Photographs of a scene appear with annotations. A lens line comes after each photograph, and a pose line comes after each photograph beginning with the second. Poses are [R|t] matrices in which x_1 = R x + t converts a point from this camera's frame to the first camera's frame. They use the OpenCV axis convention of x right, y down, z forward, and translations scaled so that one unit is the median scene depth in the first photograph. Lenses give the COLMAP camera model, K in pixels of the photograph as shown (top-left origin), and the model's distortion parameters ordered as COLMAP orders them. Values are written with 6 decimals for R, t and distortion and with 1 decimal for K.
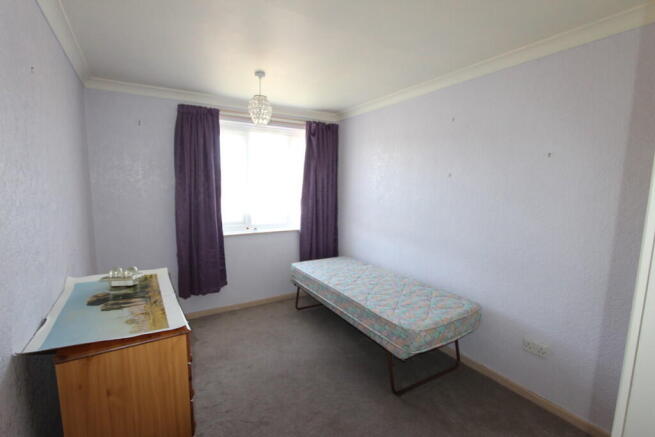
lens RADIAL K [[303.9, 0, 325.2], [0, 303.9, 216.5], [0, 0, 1]] dist [-0.021405, 0.001503]
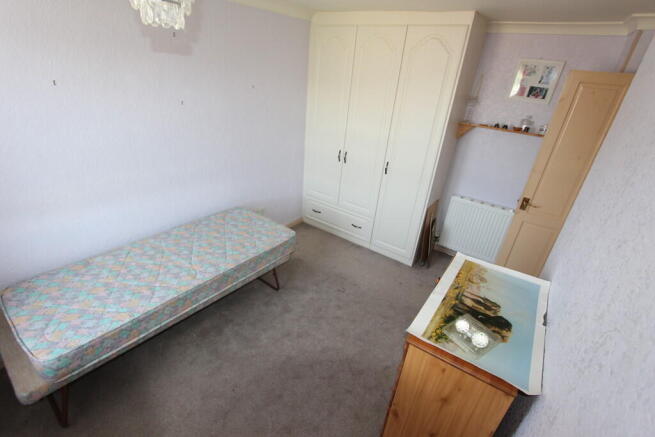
lens RADIAL K [[303.9, 0, 323.5], [0, 303.9, 219.6], [0, 0, 1]] dist [-0.021405, 0.001503]
pose [[-0.370523, -0.446636, 0.814389, -1.158804], [0.020517, 0.872647, 0.487920, -0.474715], [-0.928597, 0.197494, -0.314172, 1.731547]]
